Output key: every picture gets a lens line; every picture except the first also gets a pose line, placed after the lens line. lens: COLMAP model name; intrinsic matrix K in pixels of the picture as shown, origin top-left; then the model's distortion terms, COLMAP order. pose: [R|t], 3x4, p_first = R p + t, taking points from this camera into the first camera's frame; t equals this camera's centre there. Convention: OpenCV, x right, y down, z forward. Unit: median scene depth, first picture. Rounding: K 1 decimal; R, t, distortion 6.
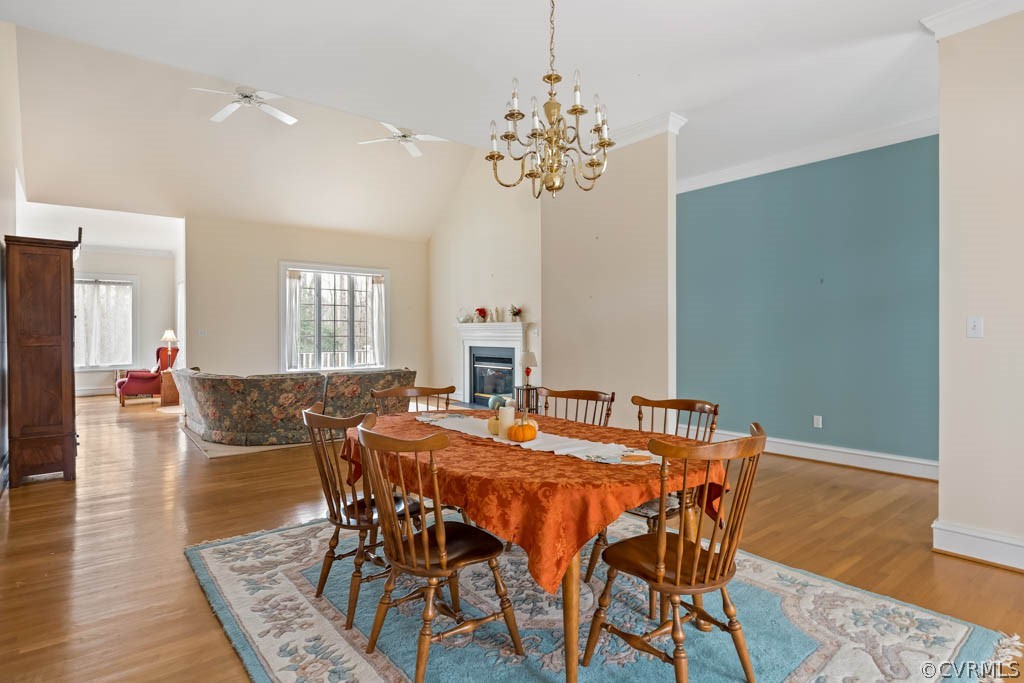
lens RADIAL K [[560.1, 0, 513.8], [0, 560.1, 338.5], [0, 0, 1]] dist [0.002757, 0.000524]
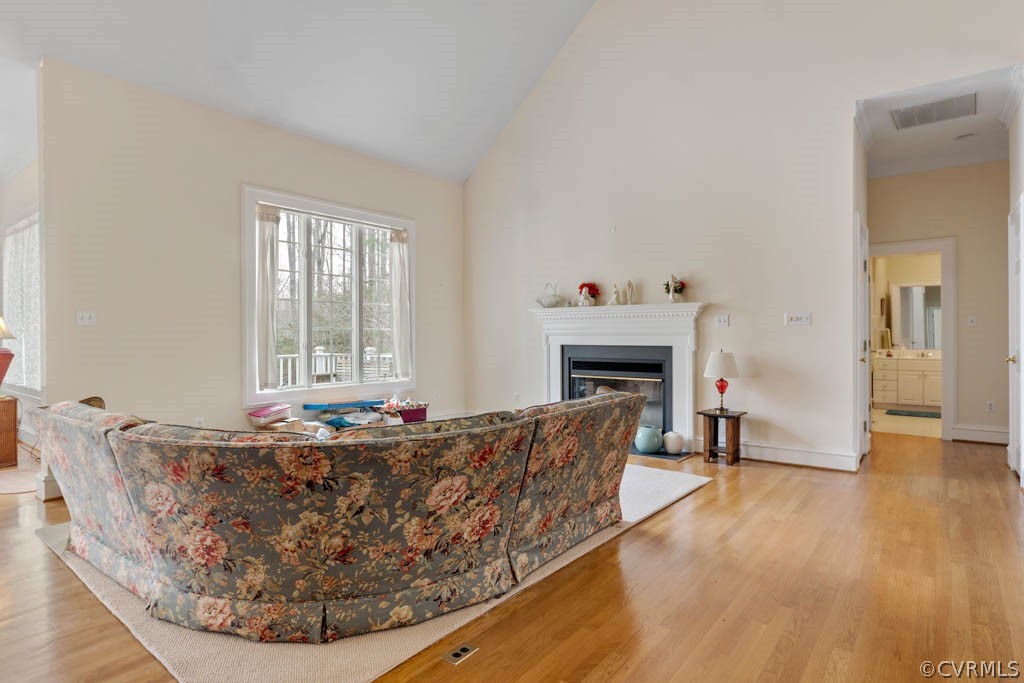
lens RADIAL K [[560.1, 0, 509.4], [0, 560.1, 342.2], [0, 0, 1]] dist [0.002757, 0.000524]
pose [[0.974911, -0.006175, 0.222508, -0.422790], [0.005587, 0.999979, 0.003275, 0.013442], [-0.222523, -0.001950, 0.974925, 0.624452]]
